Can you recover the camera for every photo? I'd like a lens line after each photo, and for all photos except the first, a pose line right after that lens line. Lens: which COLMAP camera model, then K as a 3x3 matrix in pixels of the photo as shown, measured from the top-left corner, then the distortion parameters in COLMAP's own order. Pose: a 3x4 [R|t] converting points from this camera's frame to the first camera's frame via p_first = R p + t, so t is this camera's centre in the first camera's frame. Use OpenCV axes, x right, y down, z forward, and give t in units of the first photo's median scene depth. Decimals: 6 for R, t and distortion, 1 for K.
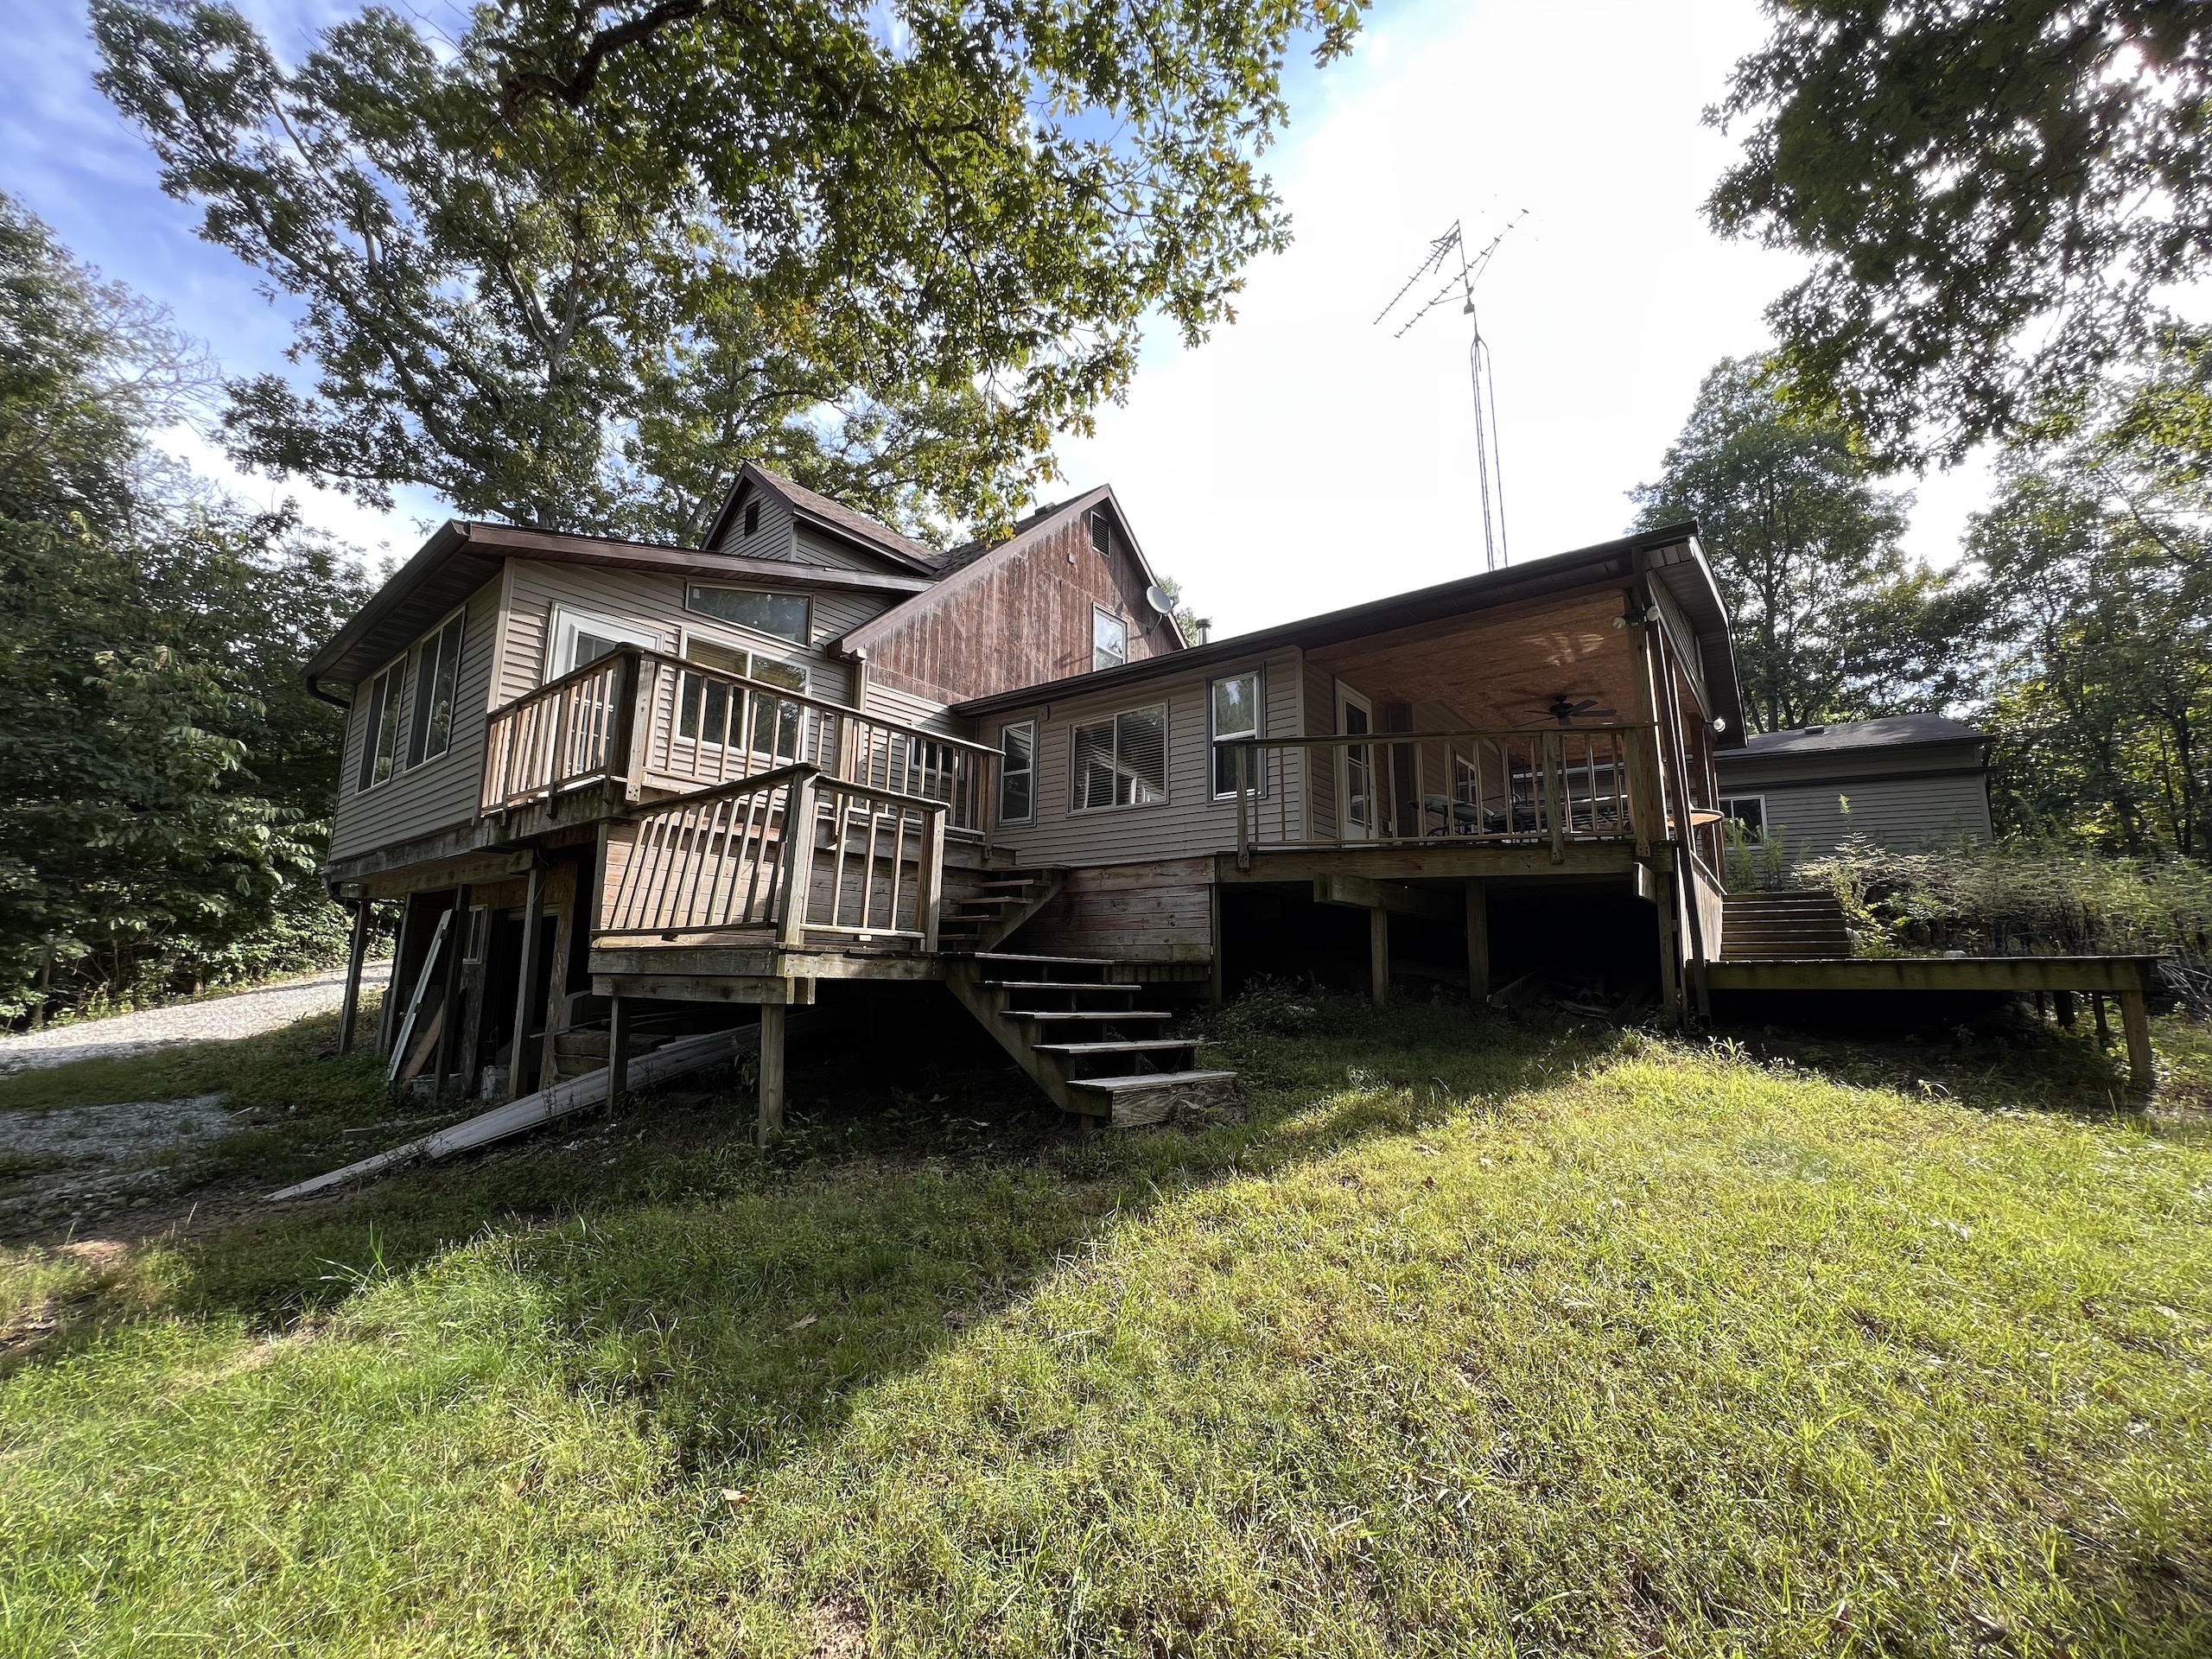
lens RADIAL K [[878.3, 0, 1102.1], [0, 878.3, 821.6], [0, 0, 1]] dist [0.001322, 0.000200]
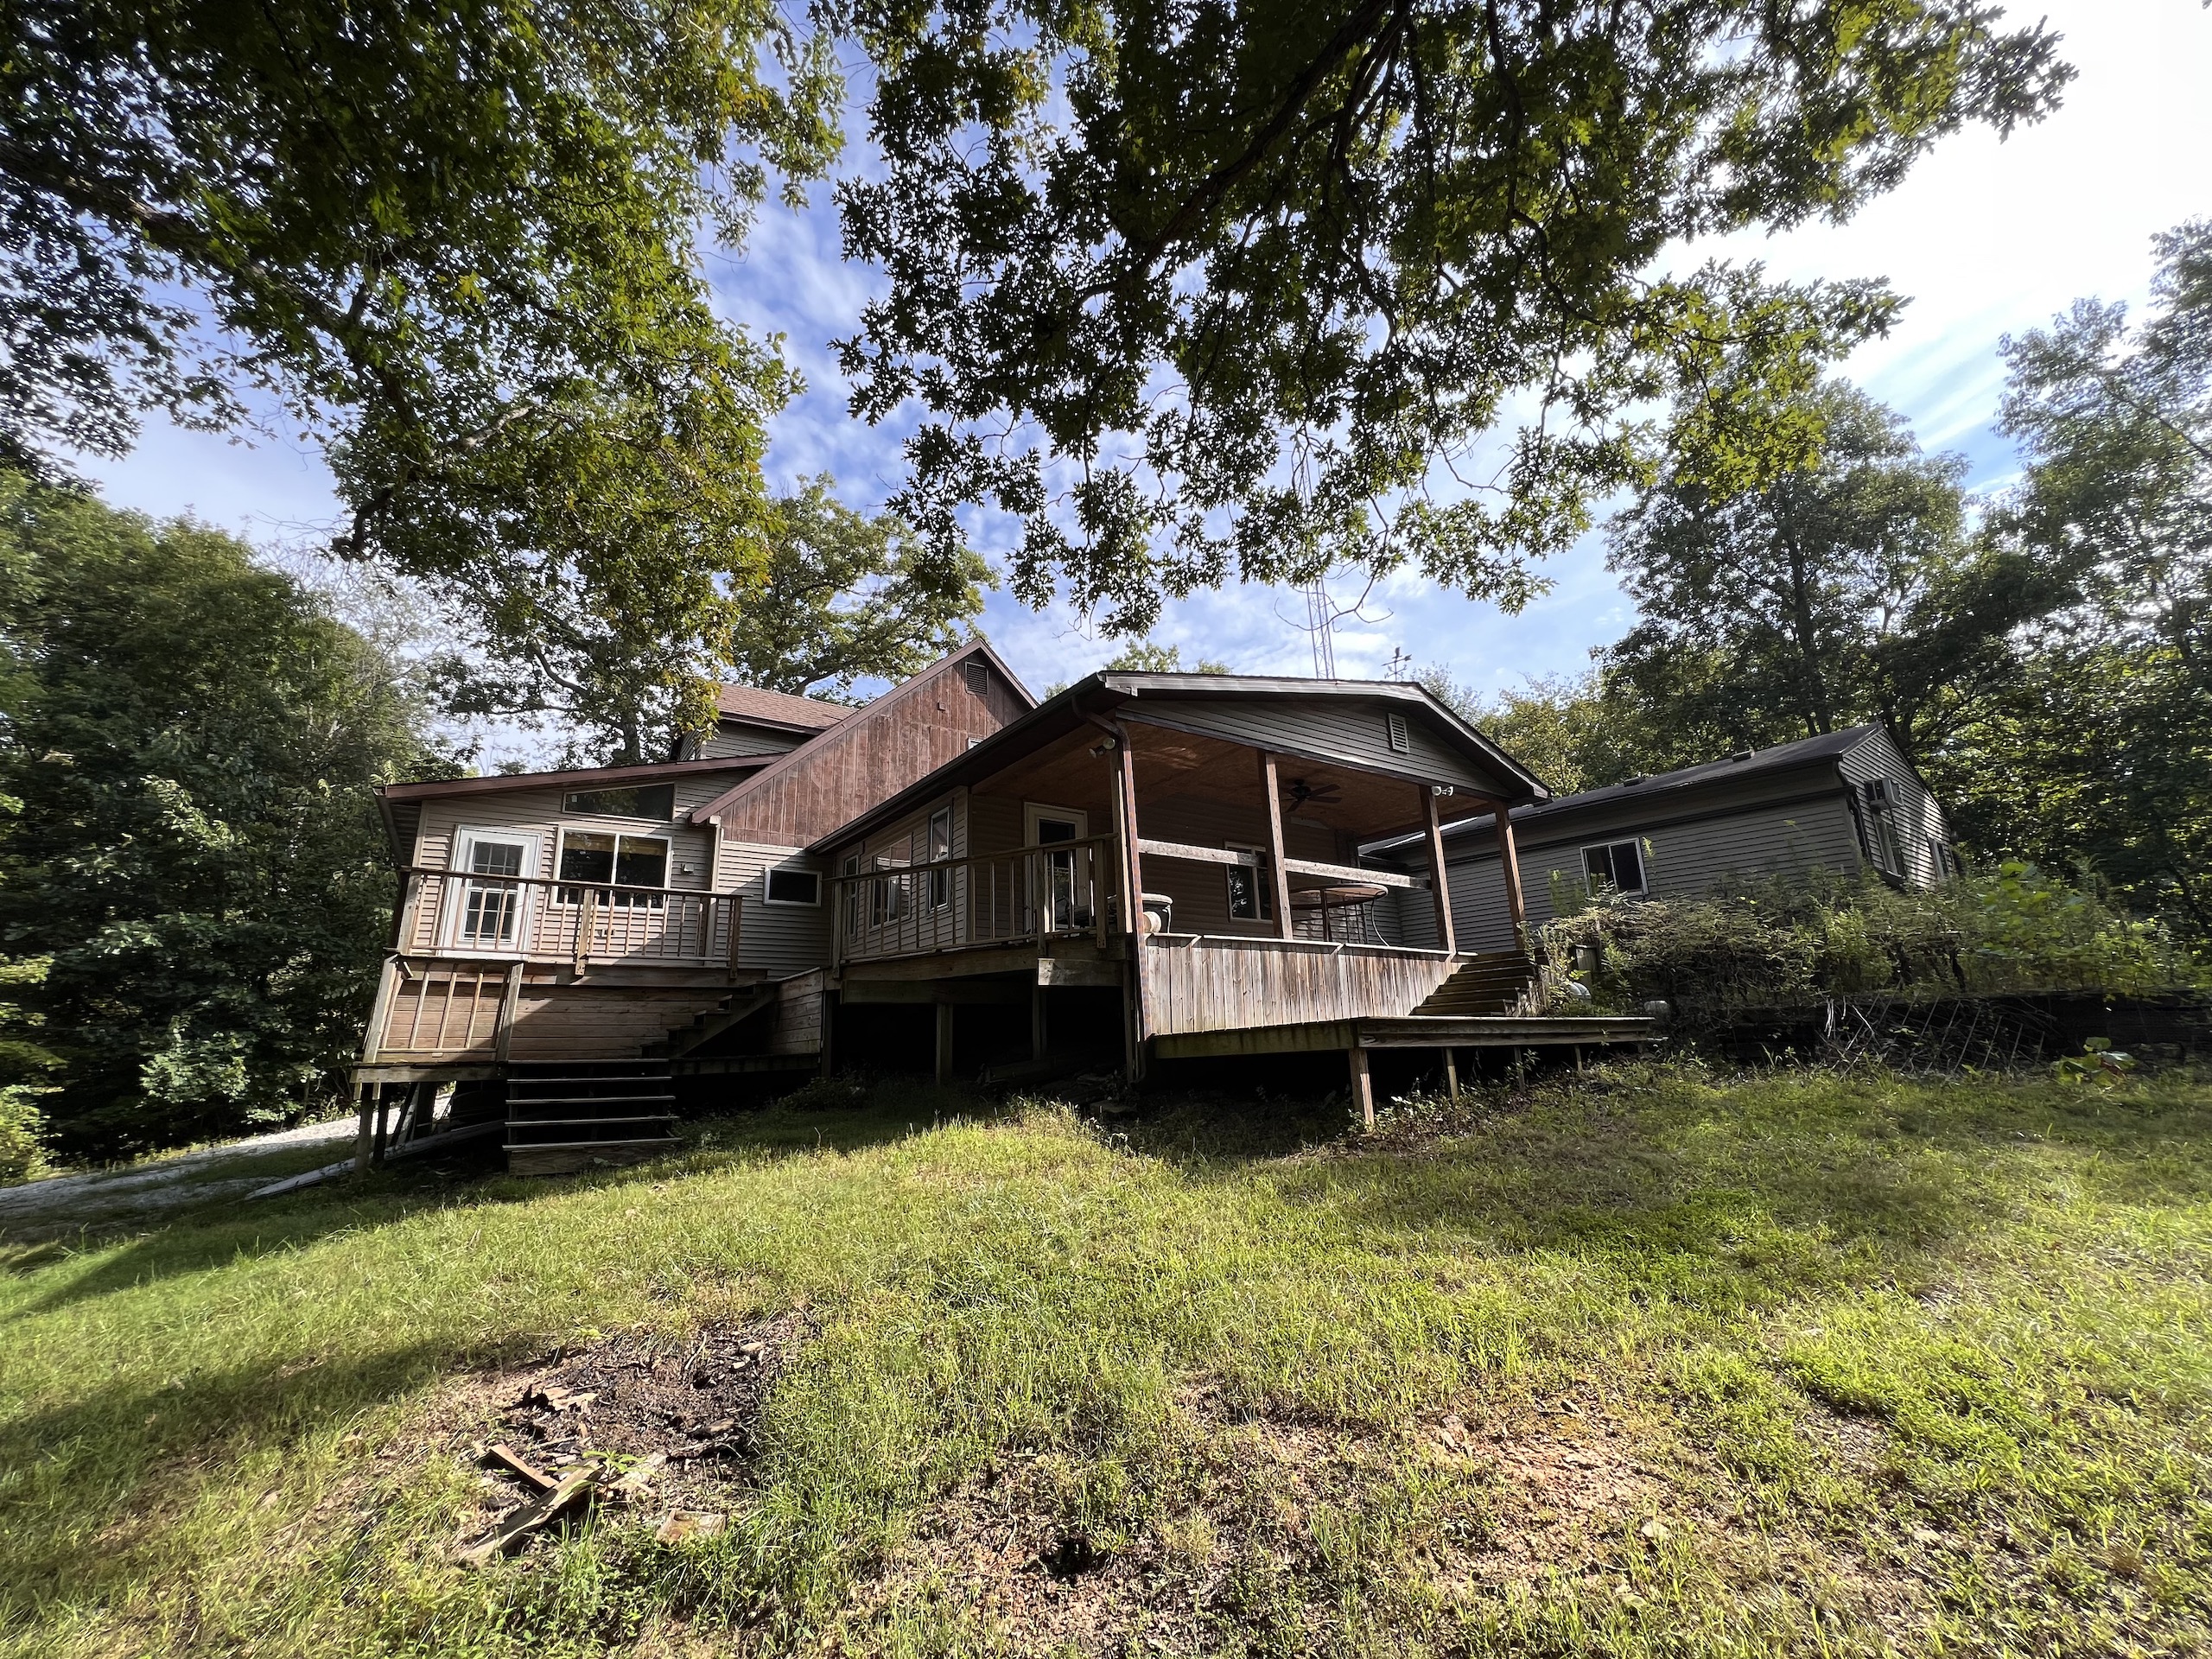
lens RADIAL K [[878.3, 0, 1102.1], [0, 878.3, 821.6], [0, 0, 1]] dist [0.001322, 0.000200]
pose [[0.961938, -0.112704, -0.248944, 0.625361], [0.089949, 0.990812, -0.100998, -0.004191], [0.258040, 0.074762, 0.963237, -0.122643]]
